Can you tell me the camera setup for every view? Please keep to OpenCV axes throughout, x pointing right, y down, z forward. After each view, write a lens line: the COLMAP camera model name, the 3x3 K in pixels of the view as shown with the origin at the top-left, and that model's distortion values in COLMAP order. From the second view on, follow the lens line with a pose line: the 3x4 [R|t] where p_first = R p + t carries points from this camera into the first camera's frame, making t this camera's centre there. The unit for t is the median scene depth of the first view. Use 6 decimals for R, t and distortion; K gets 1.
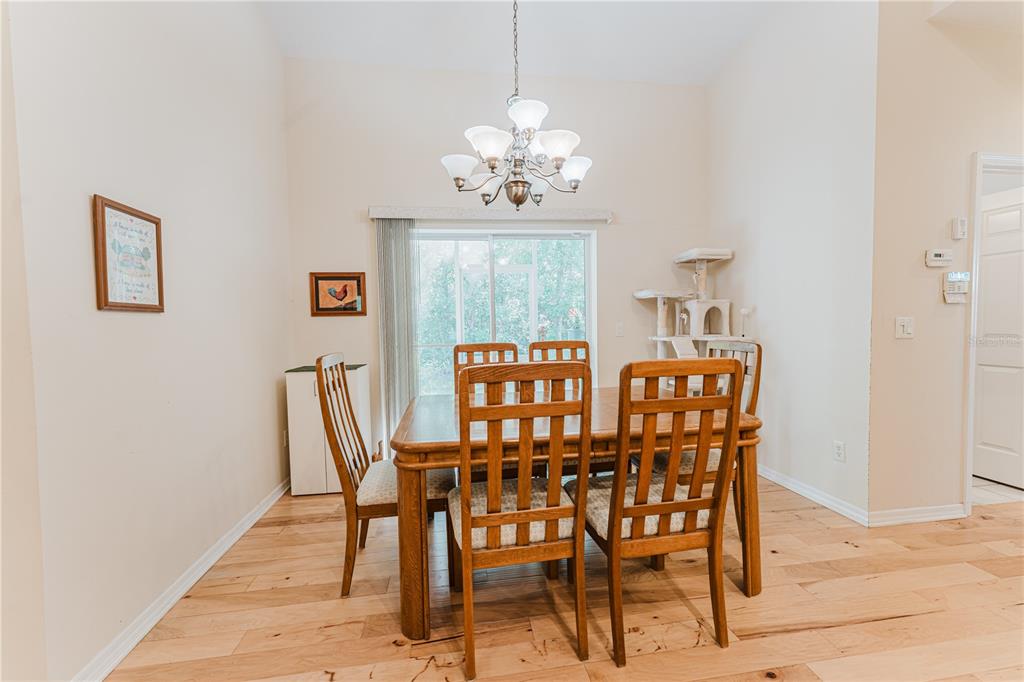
lens RADIAL K [[404.7, 0, 512.0], [0, 404.7, 341.0], [0, 0, 1]] dist [0.001228, -0.000165]
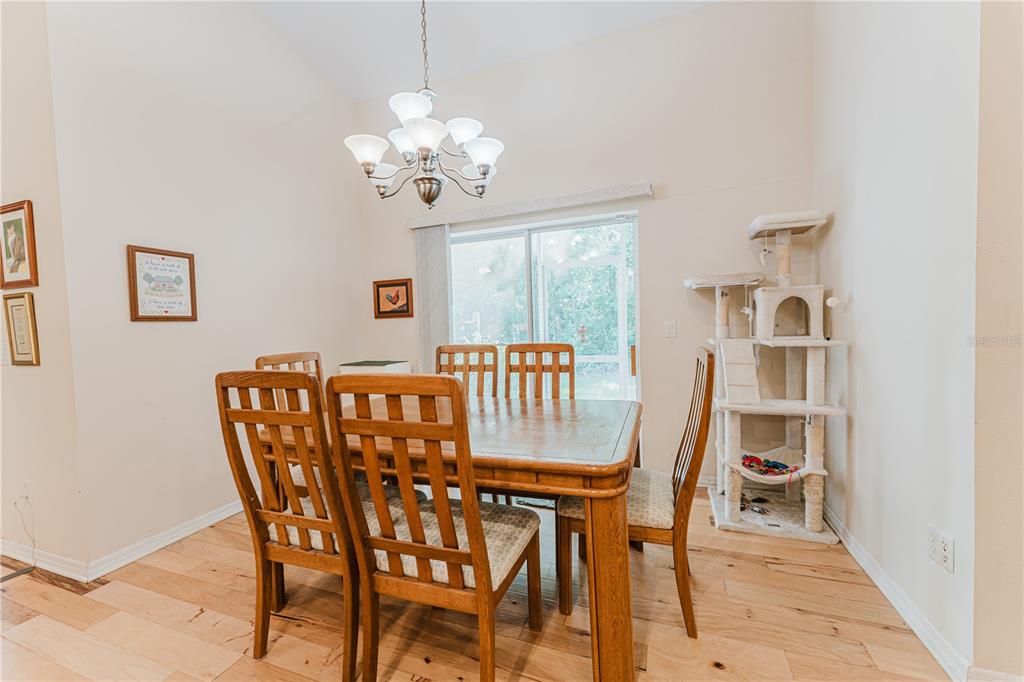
lens RADIAL K [[404.7, 0, 512.0], [0, 404.7, 341.0], [0, 0, 1]] dist [0.001228, -0.000165]
pose [[0.877086, 0.011893, -0.480187, 0.504009], [-0.006095, 0.999889, 0.013631, -0.017667], [0.480295, -0.009029, 0.877060, 0.192138]]
